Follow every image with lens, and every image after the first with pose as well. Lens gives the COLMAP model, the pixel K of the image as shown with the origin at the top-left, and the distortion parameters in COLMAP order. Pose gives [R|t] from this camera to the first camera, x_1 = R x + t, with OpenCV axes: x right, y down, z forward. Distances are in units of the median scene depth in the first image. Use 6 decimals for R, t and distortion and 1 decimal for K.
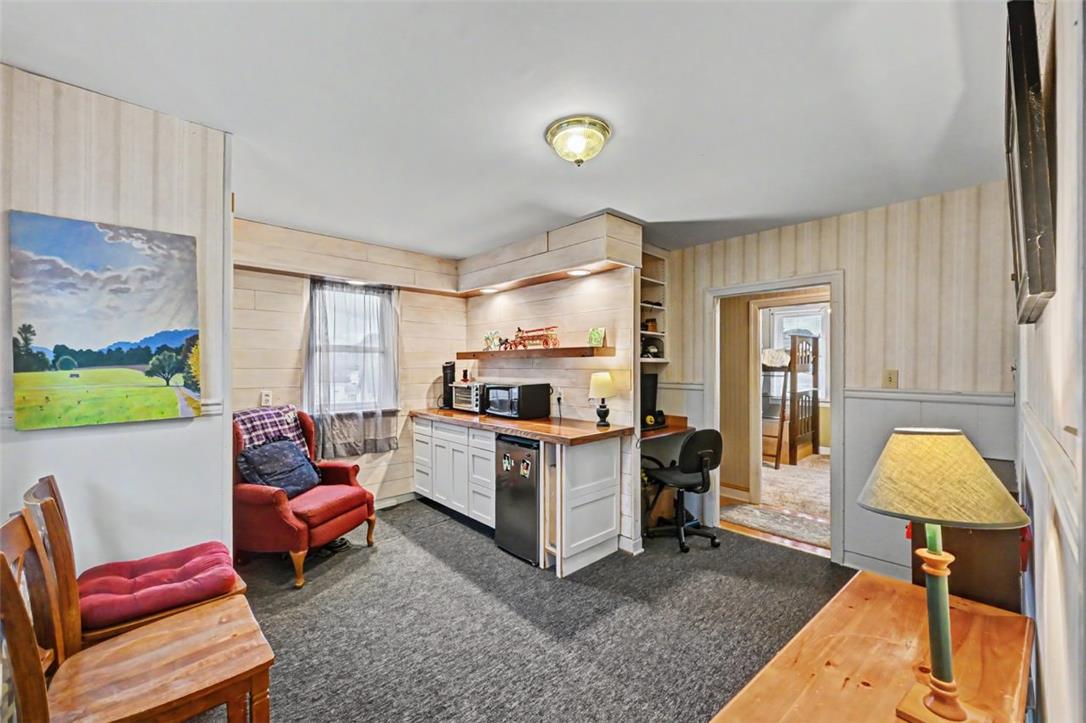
lens RADIAL K [[436.9, 0, 537.3], [0, 436.9, 358.6], [0, 0, 1]] dist [-0.002890, -0.000233]
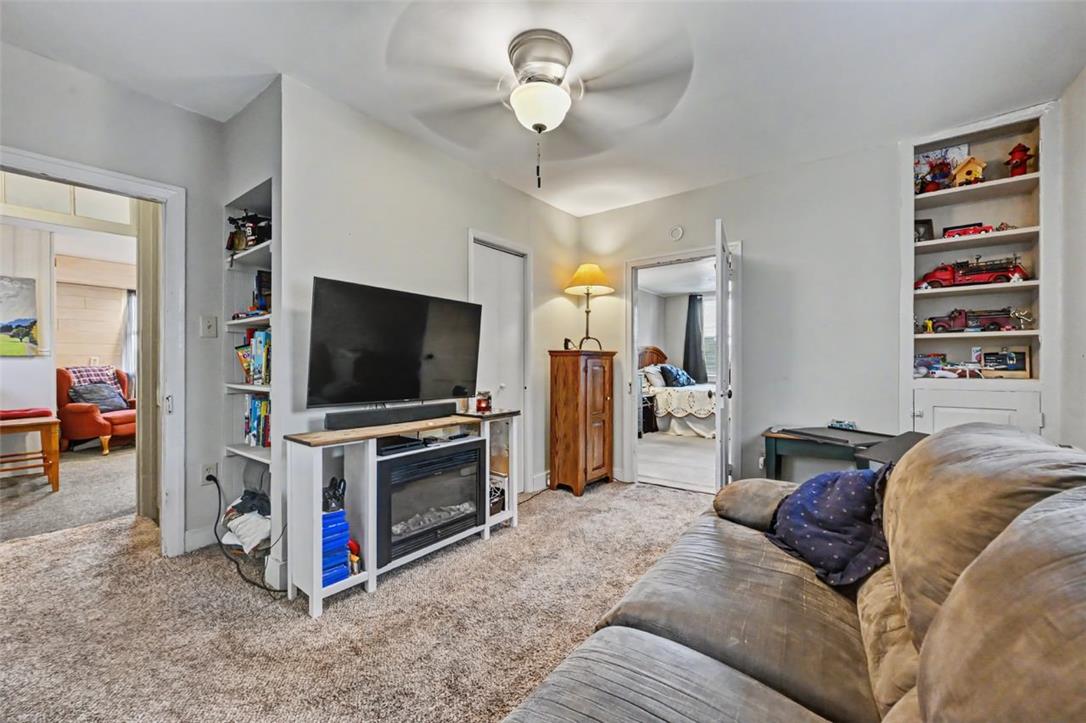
lens RADIAL K [[428.6, 0, 545.3], [0, 428.6, 360.1], [0, 0, 1]] dist [-0.001802, -0.000047]
pose [[0.985096, 0.000101, 0.172004, 1.016710], [-0.000941, 0.999988, 0.004802, 0.095486], [-0.172002, -0.004893, 0.985085, -1.159837]]
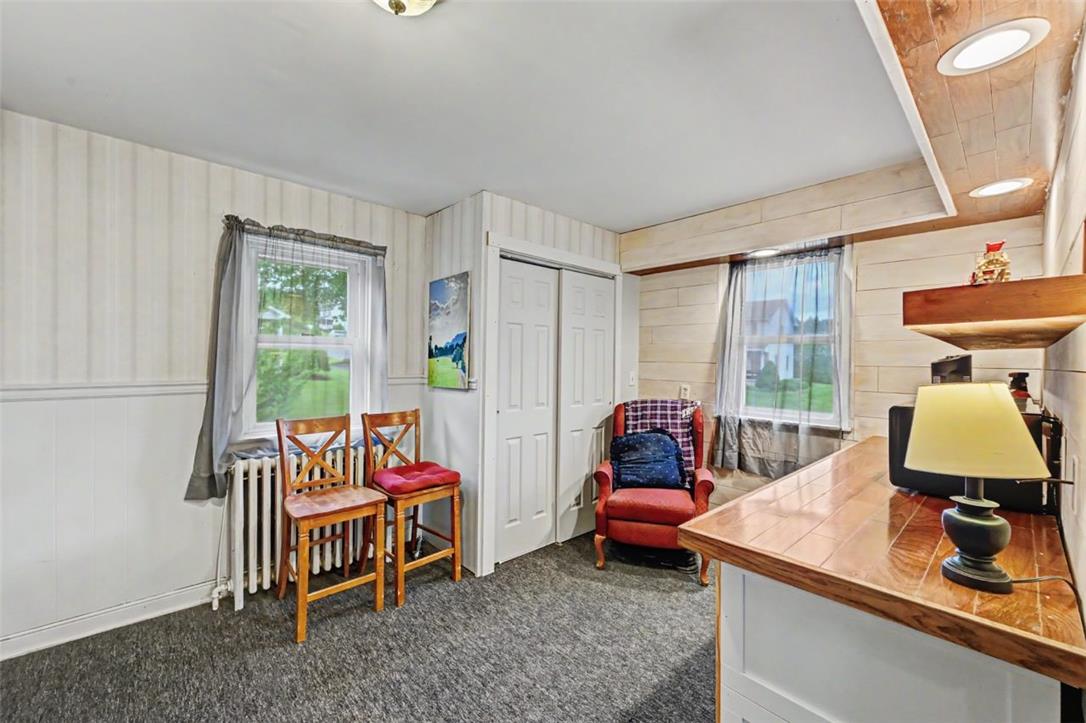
lens RADIAL K [[429.5, 0, 545.7], [0, 429.5, 362.5], [0, 0, 1]] dist [-0.001451, 0.000007]
pose [[-0.001284, 0.004120, -0.999991, 0.481651], [0.000370, 0.999991, 0.004119, 0.022767], [0.999999, -0.000364, -0.001286, 0.857941]]
